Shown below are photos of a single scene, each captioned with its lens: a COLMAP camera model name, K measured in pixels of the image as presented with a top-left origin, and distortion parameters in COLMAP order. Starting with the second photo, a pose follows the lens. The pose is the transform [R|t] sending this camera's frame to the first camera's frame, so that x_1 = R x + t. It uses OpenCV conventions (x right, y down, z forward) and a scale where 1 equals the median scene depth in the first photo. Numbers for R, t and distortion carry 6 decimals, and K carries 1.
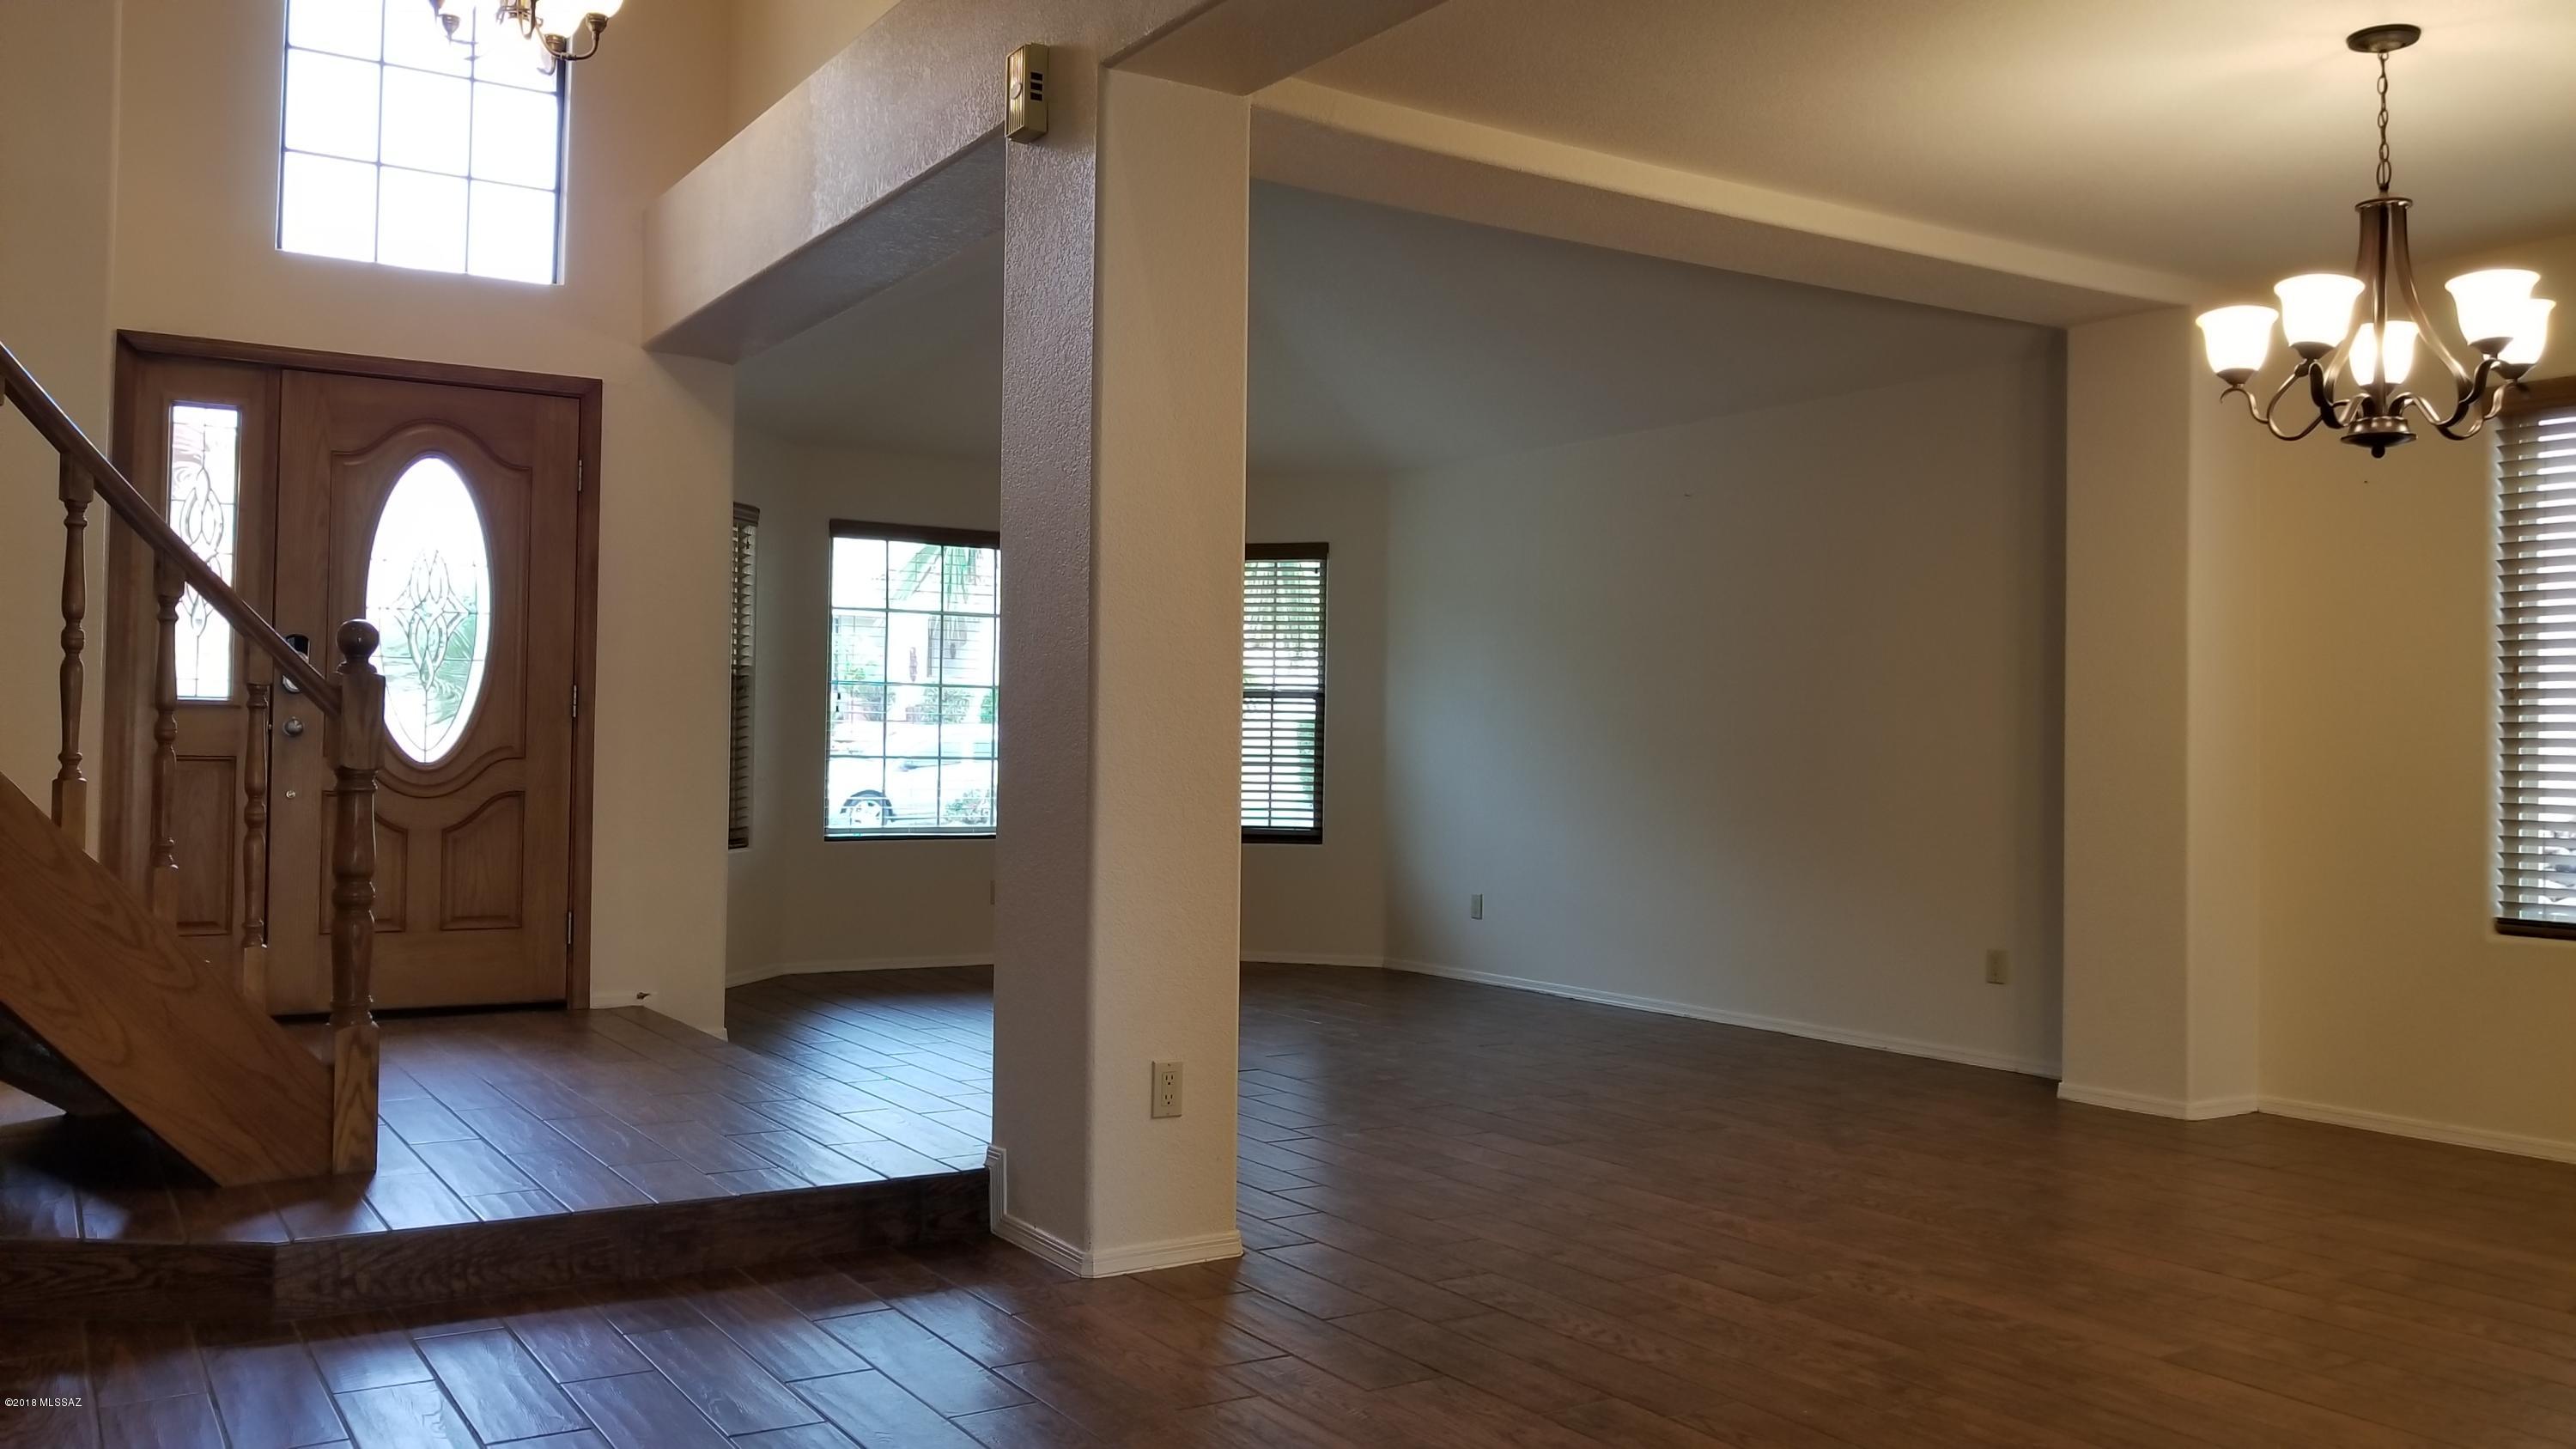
lens RADIAL K [[2031.8, 0, 1274.7], [0, 2031.8, 722.8], [0, 0, 1]] dist [-0.004468, -0.007308]
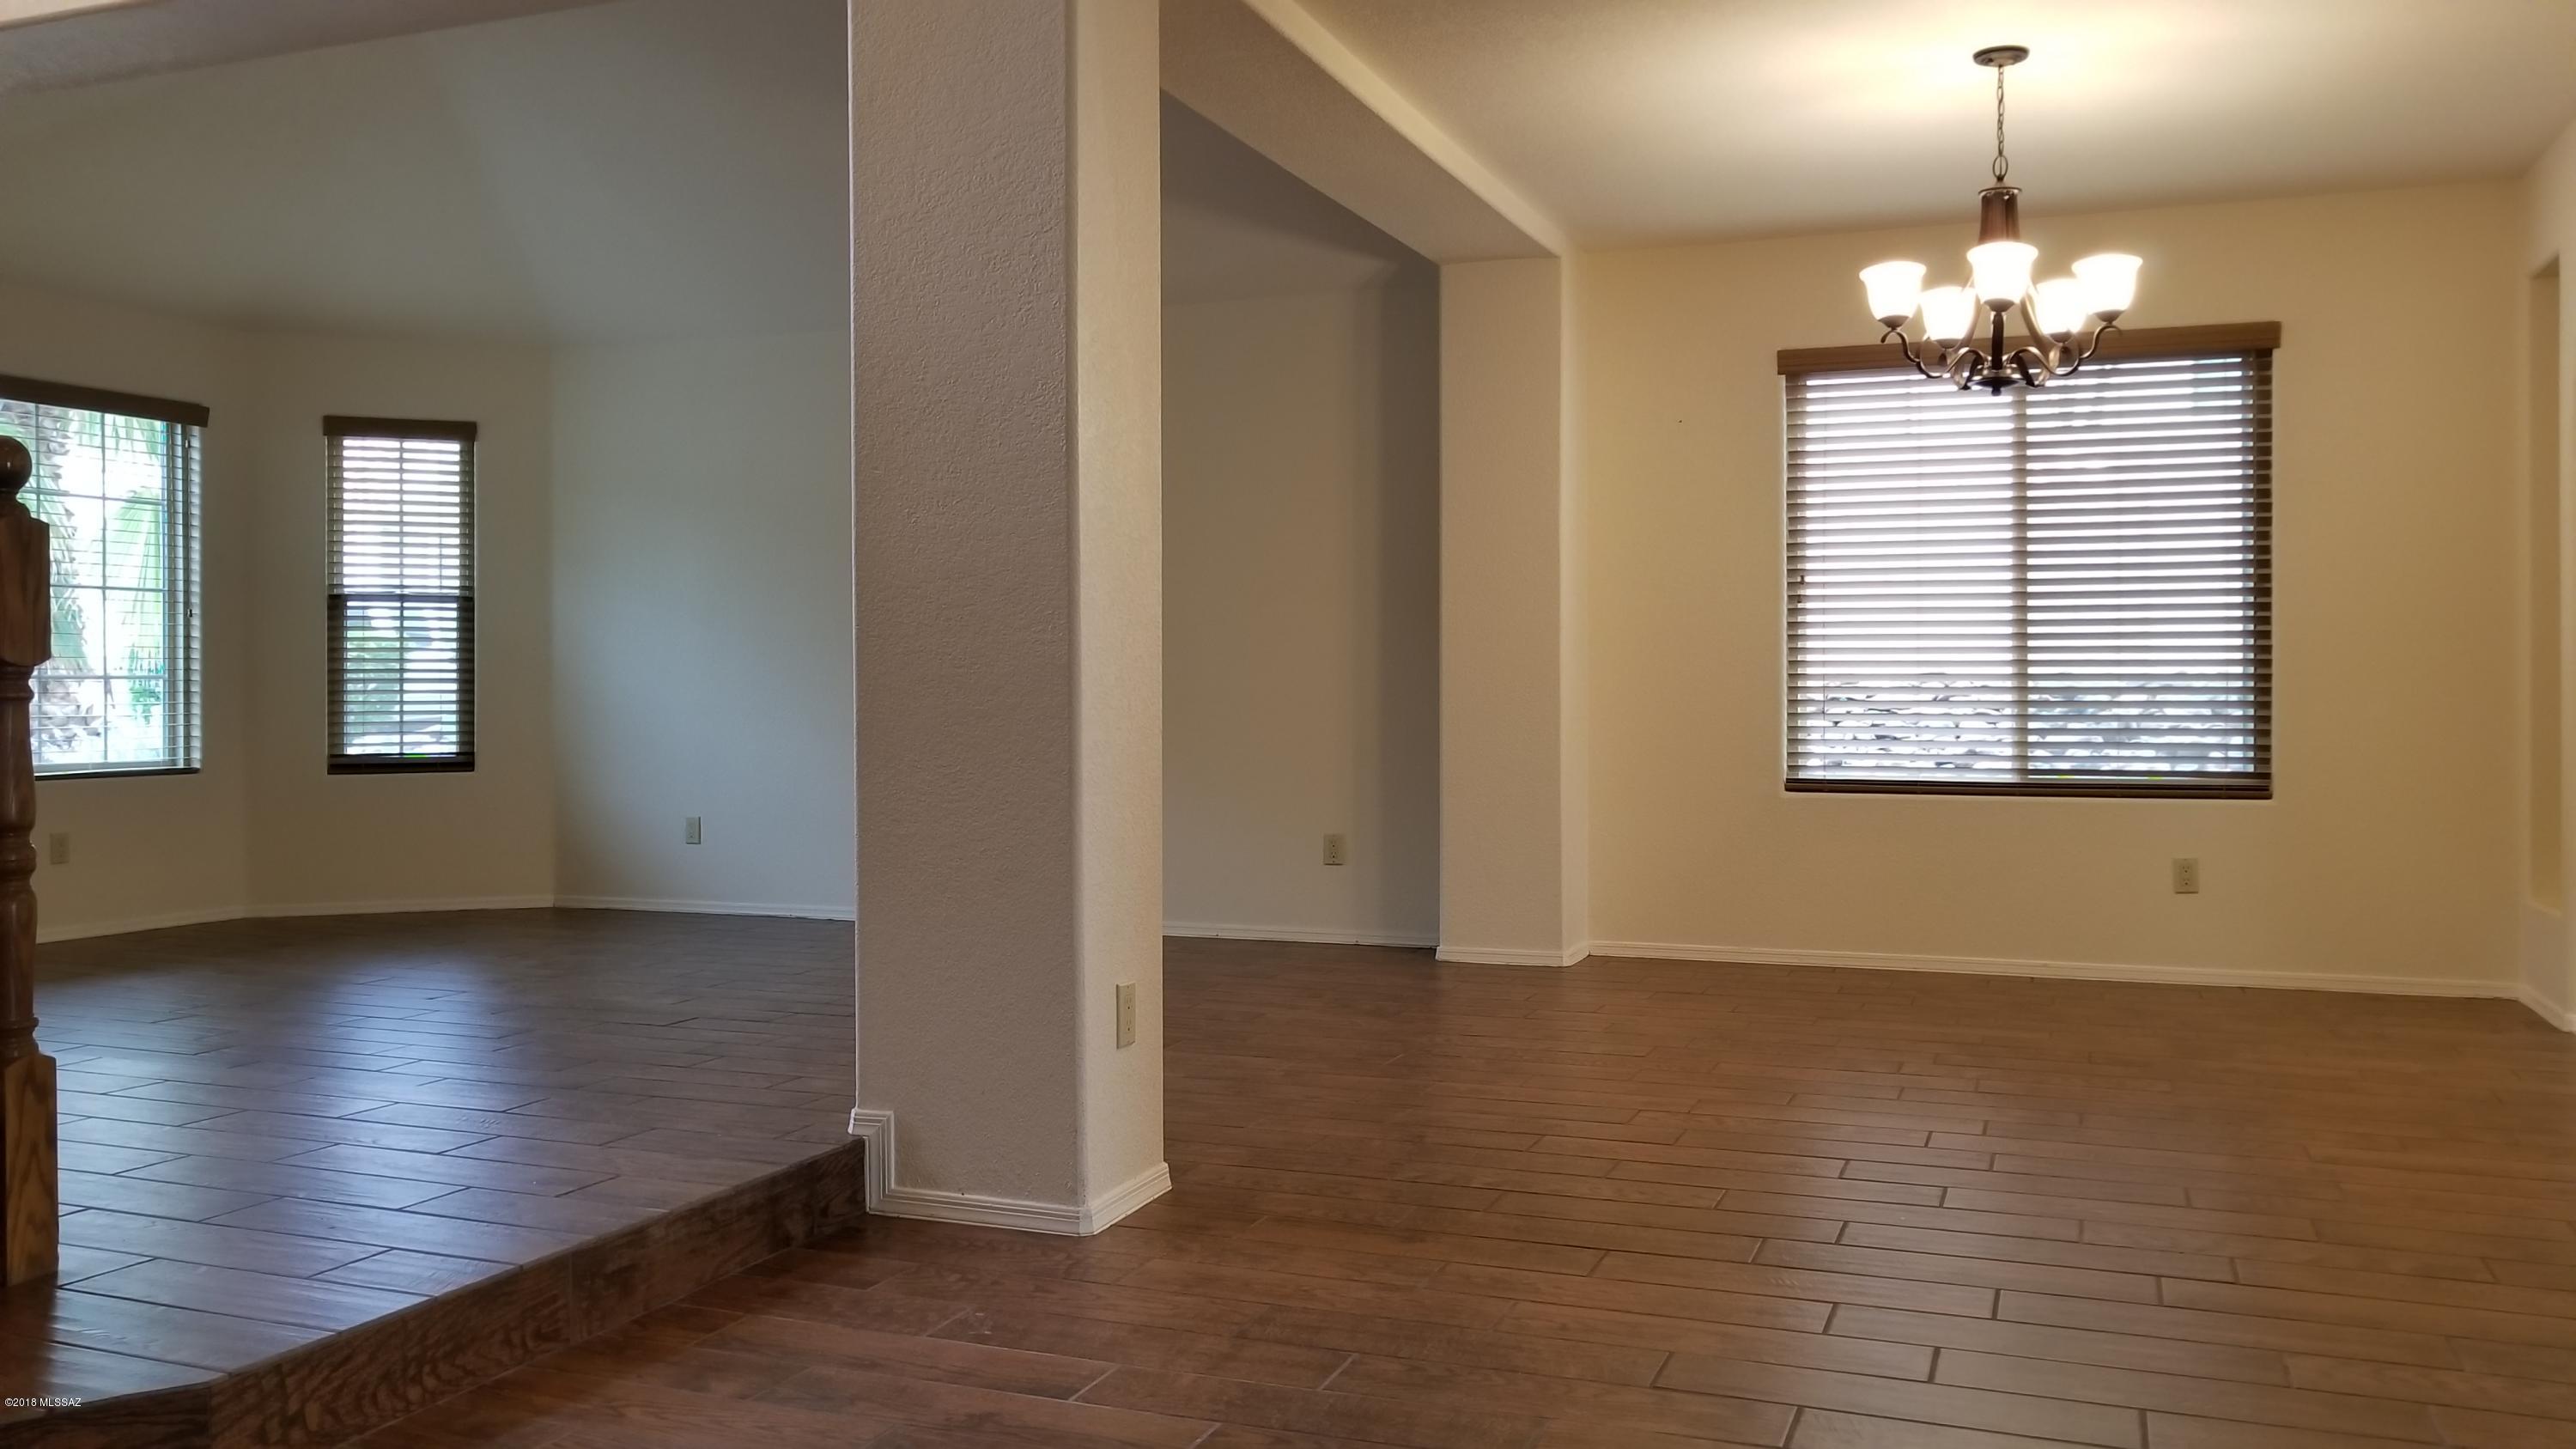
lens RADIAL K [[2031.8, 0, 1274.7], [0, 2031.8, 722.8], [0, 0, 1]] dist [-0.004468, -0.007308]
pose [[0.804381, -0.024477, 0.593609, -0.513807], [0.003076, 0.999309, 0.037038, 0.019176], [-0.594106, -0.027966, 0.803901, 0.240828]]
